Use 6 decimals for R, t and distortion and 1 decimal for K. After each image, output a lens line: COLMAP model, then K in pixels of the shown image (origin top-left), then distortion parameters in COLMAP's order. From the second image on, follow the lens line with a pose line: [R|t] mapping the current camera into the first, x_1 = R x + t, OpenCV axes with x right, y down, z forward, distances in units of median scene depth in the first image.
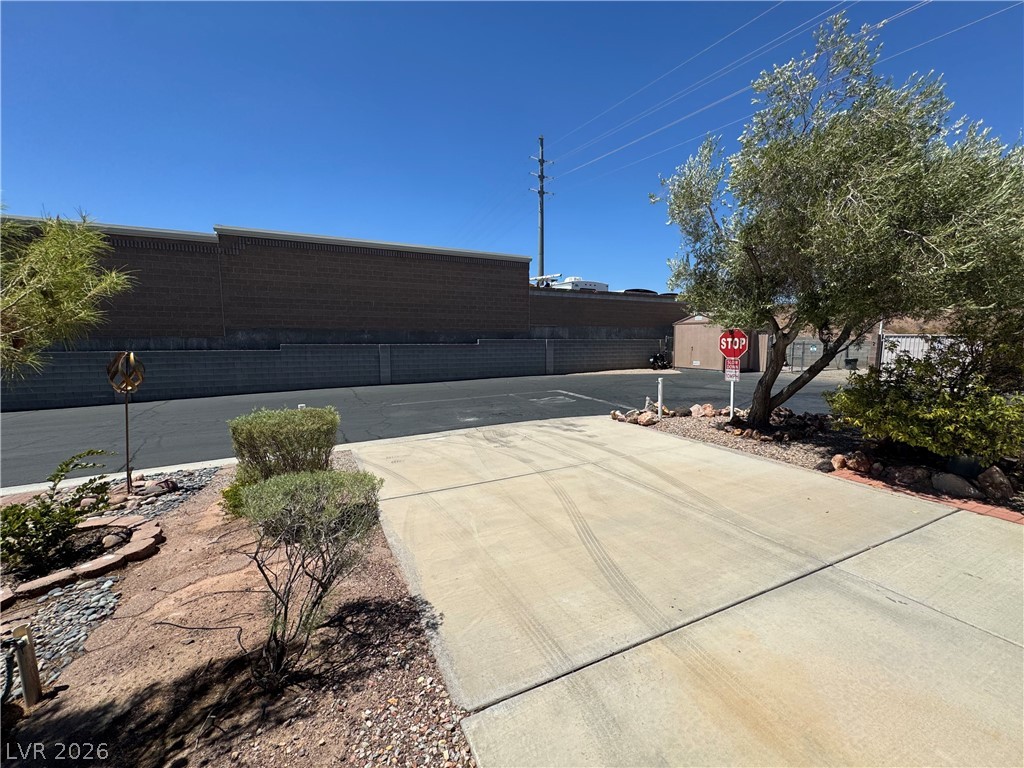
lens RADIAL K [[410.2, 0, 513.7], [0, 410.2, 384.8], [0, 0, 1]] dist [-0.005423, 0.001274]
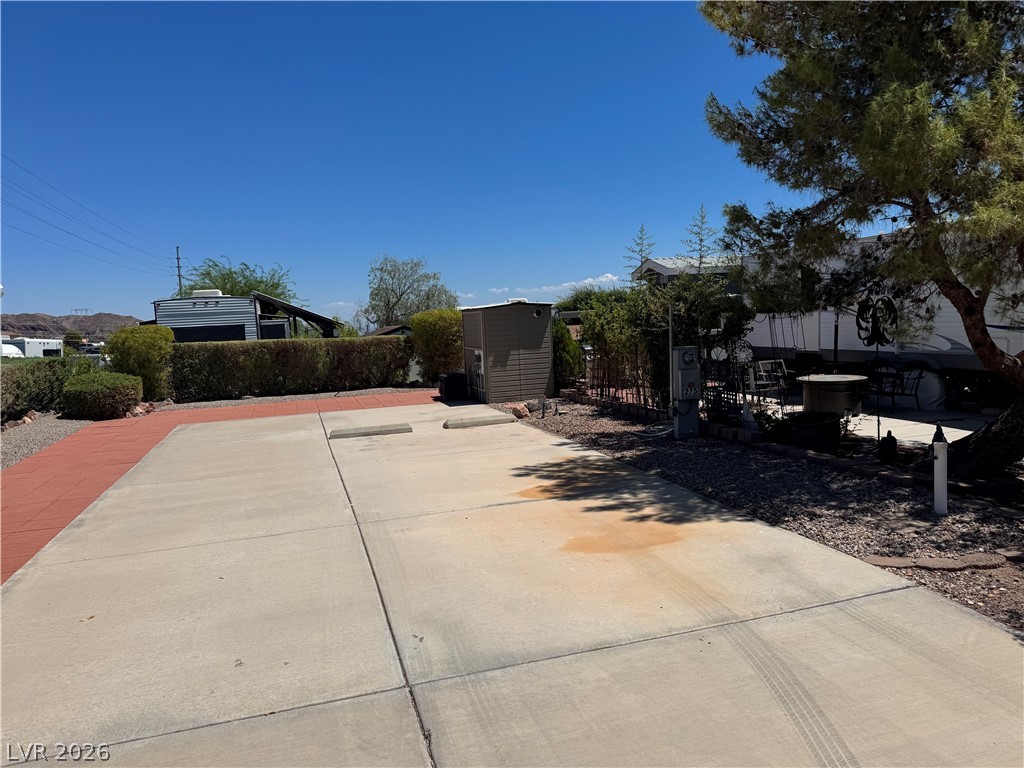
lens RADIAL K [[713.6, 0, 518.1], [0, 713.6, 387.9], [0, 0, 1]] dist [0.082412, -0.111881]
pose [[-0.988406, 0.027106, 0.149393, 0.224003], [0.057710, 0.977159, 0.204525, -0.096872], [-0.140437, 0.210775, -0.967394, 0.961361]]
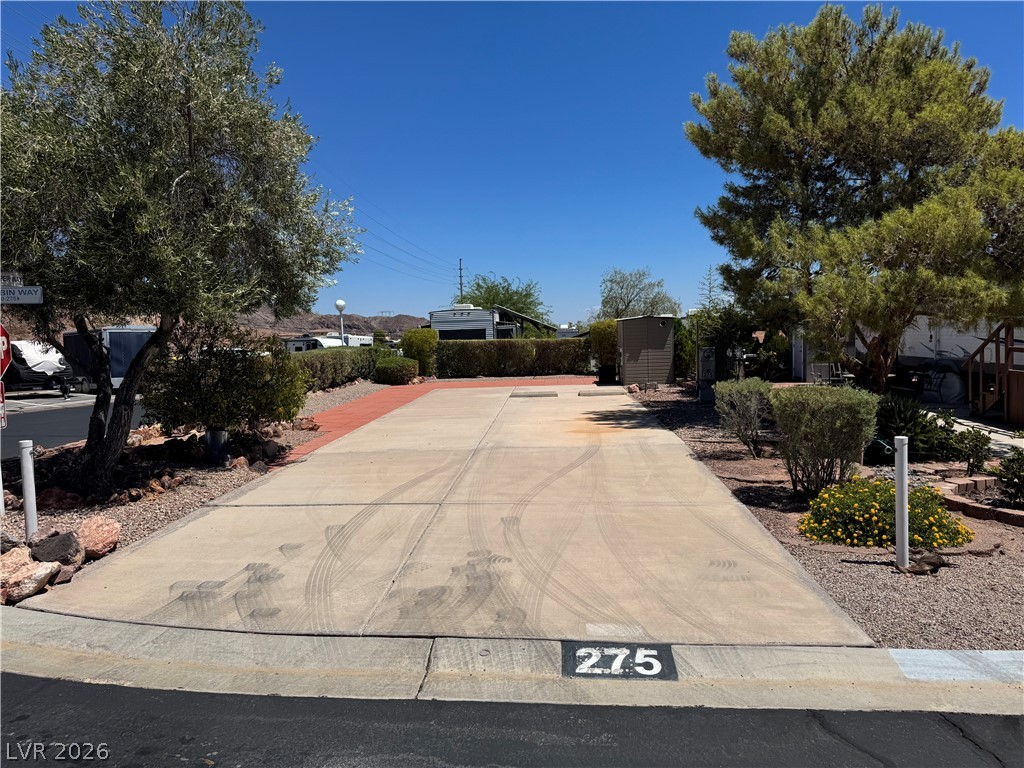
lens RADIAL K [[713.6, 0, 515.8], [0, 713.6, 387.0], [0, 0, 1]] dist [0.082412, -0.111881]
pose [[-0.873497, -0.015488, 0.486584, -0.485283], [0.079512, 0.981534, 0.173978, -0.195565], [-0.480293, 0.190658, -0.856135, 1.835322]]
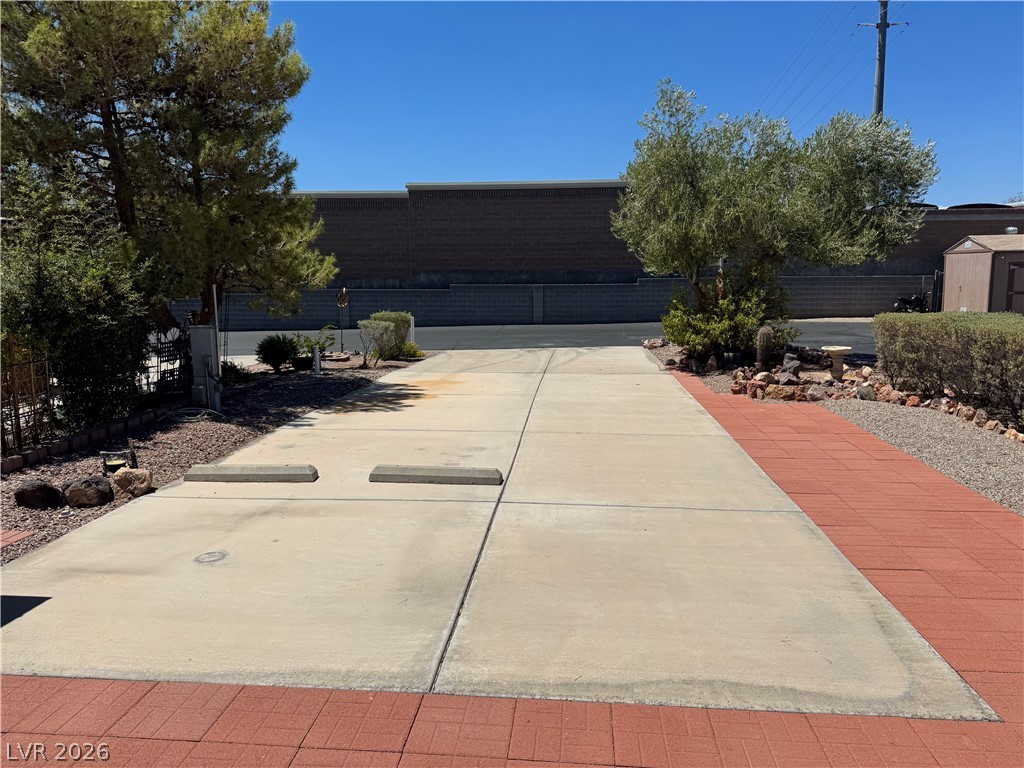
lens RADIAL K [[713.6, 0, 519.5], [0, 713.6, 381.9], [0, 0, 1]] dist [0.082412, -0.111881]
pose [[0.860225, 0.068346, -0.505313, 1.448928], [-0.049336, 0.997483, 0.050927, 0.141356], [0.507522, -0.018878, 0.861432, -1.444432]]
